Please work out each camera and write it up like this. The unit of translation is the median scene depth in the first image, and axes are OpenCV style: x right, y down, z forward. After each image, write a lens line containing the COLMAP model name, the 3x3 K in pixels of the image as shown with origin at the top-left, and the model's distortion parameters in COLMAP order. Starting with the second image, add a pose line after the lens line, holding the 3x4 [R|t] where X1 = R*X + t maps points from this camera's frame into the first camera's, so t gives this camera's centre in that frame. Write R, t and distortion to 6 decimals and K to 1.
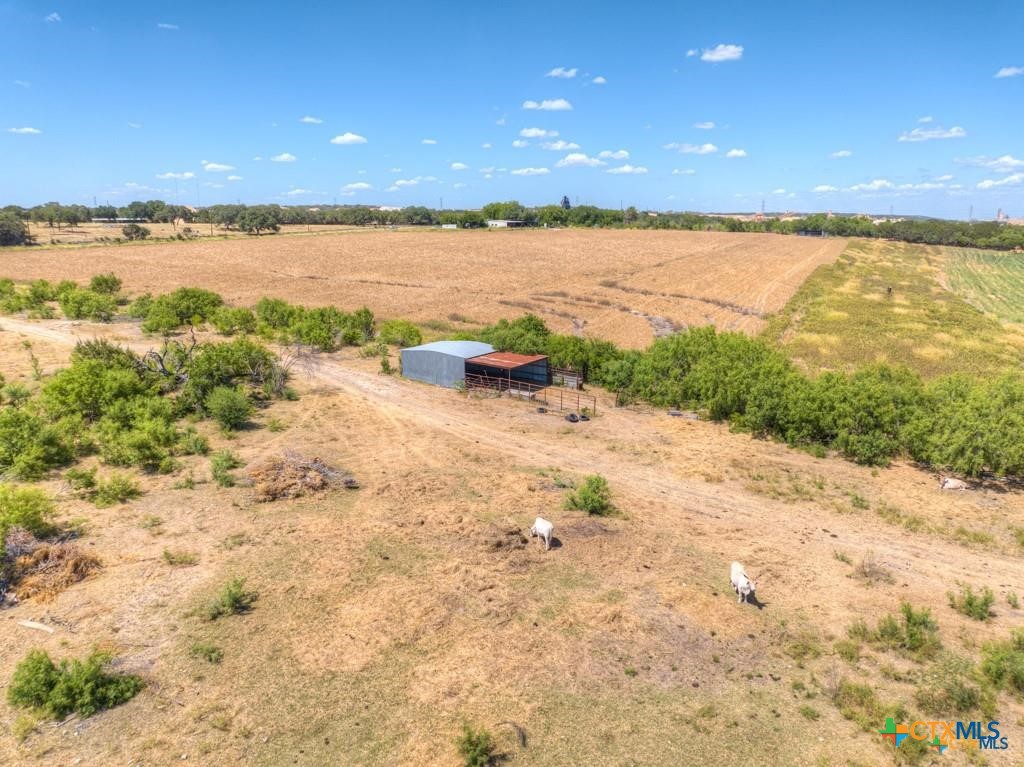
lens RADIAL K [[702.3, 0, 544.9], [0, 702.3, 381.2], [0, 0, 1]] dist [-0.030856, 0.005899]
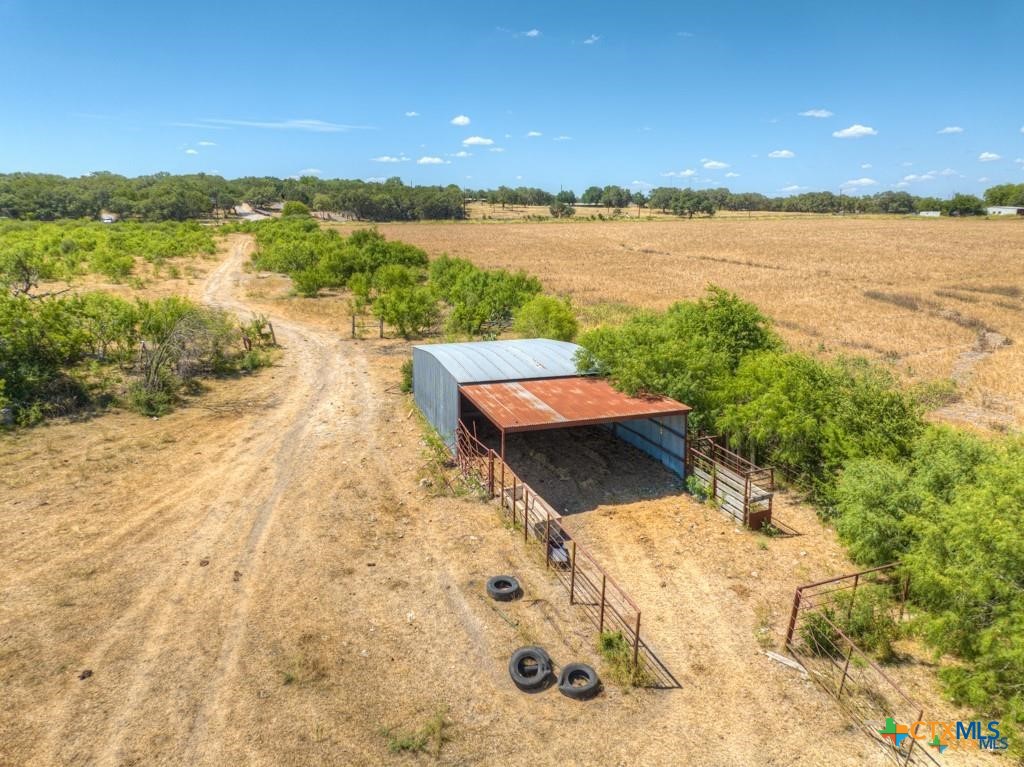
lens RADIAL K [[702.3, 0, 544.9], [0, 702.3, 381.2], [0, 0, 1]] dist [-0.030856, 0.005899]
pose [[0.782335, 0.139060, -0.607136, 0.024534], [-0.138624, 0.989184, 0.047938, -0.008622], [0.607235, 0.046660, 0.793151, 0.104344]]
